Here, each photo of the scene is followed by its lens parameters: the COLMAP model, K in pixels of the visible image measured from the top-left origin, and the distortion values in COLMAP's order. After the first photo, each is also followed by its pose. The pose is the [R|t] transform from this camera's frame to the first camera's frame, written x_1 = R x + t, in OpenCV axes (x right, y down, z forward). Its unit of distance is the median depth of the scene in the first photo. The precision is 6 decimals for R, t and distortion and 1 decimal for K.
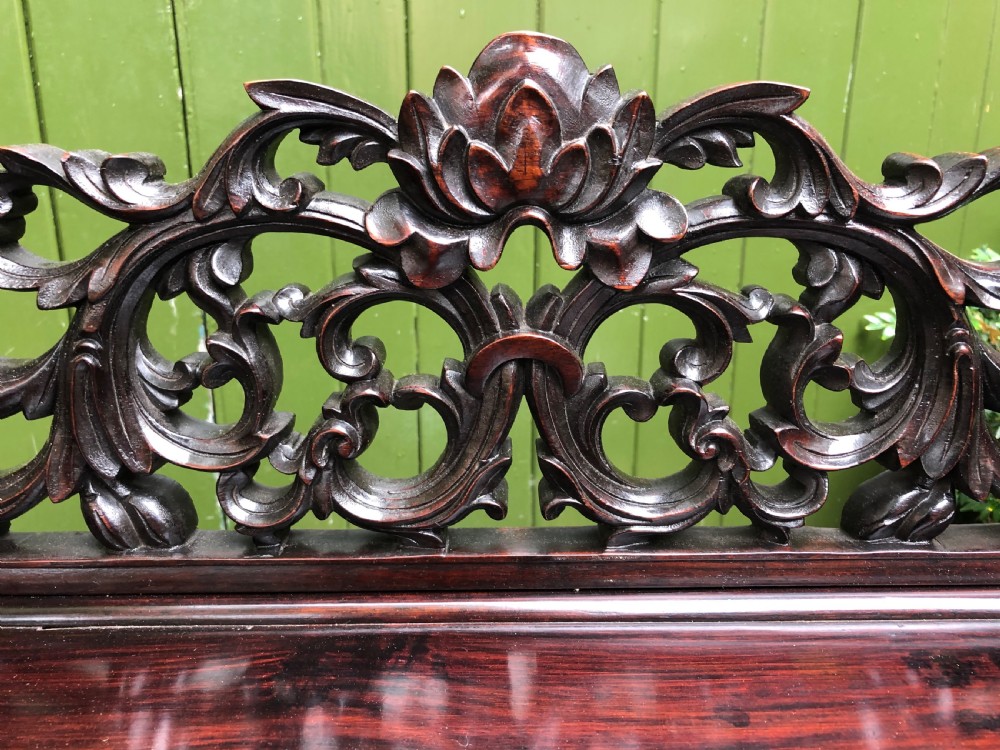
lens RADIAL K [[855.9, 0, 499.3], [0, 855.9, 399.1], [0, 0, 1]] dist [0.004176, 0.000204]
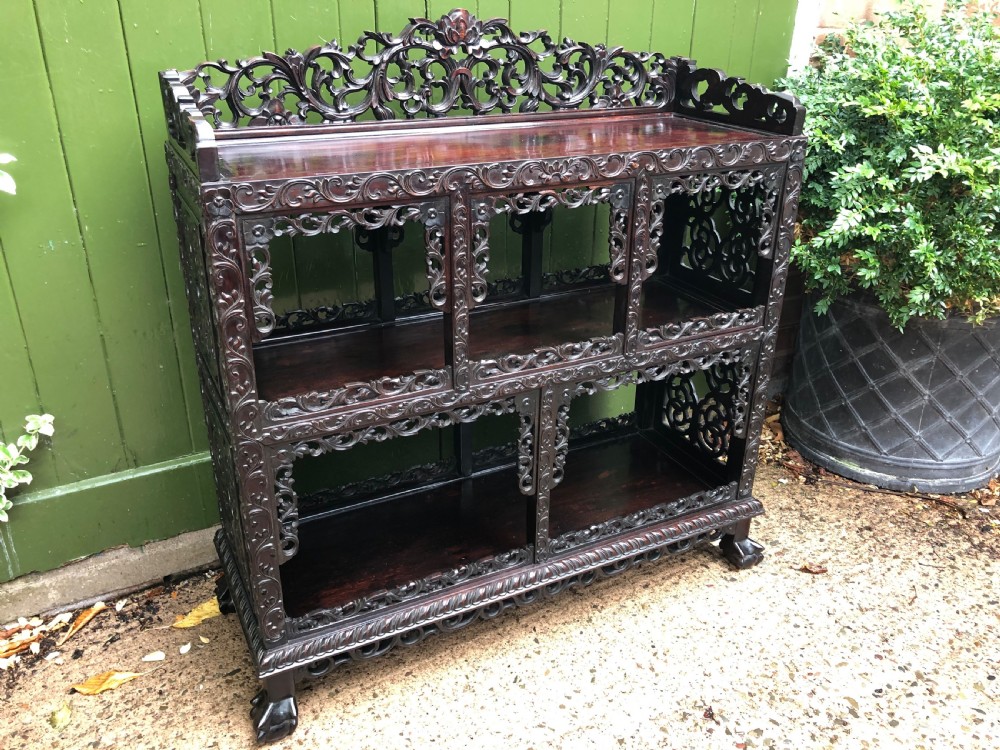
lens RADIAL K [[819.6, 0, 502.8], [0, 819.6, 367.2], [0, 0, 1]] dist [0.025734, -0.014442]
pose [[0.899345, -0.172385, 0.401824, -2.023553], [0.122041, 0.981444, 0.147899, 0.977776], [-0.419863, -0.083973, 0.903694, -3.685587]]
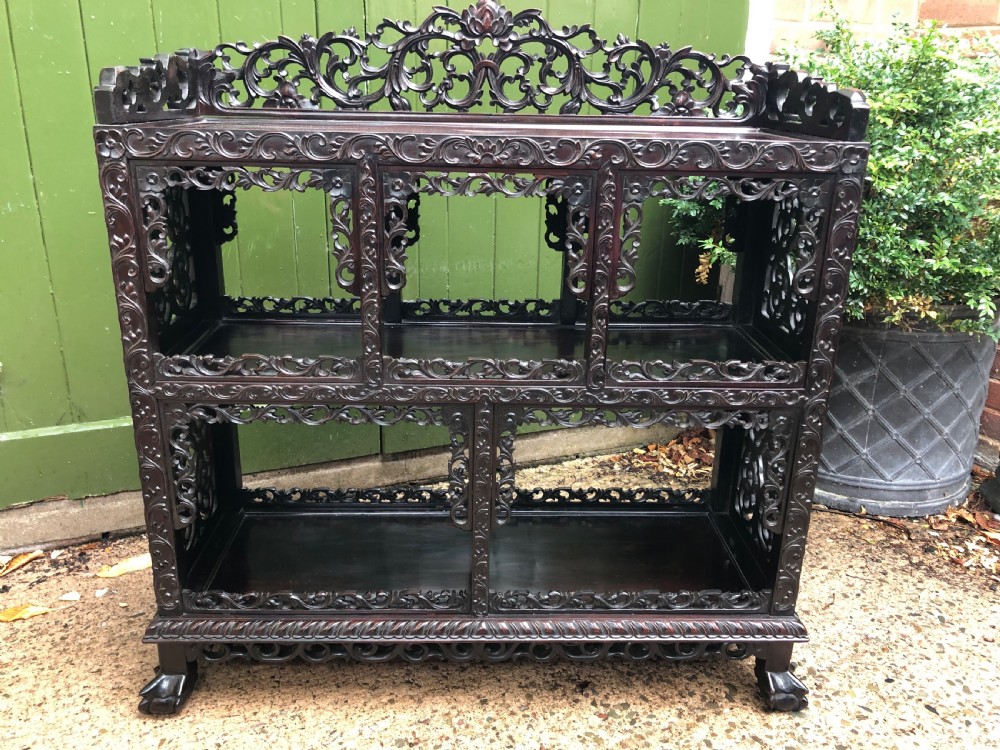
lens RADIAL K [[821.3, 0, 501.0], [0, 821.3, 366.8], [0, 0, 1]] dist [0.013753, 0.007457]
pose [[0.999718, 0.014318, 0.018939, 0.047919], [-0.014808, 0.999552, 0.026021, 1.508967], [-0.018558, -0.026295, 0.999482, -3.642072]]
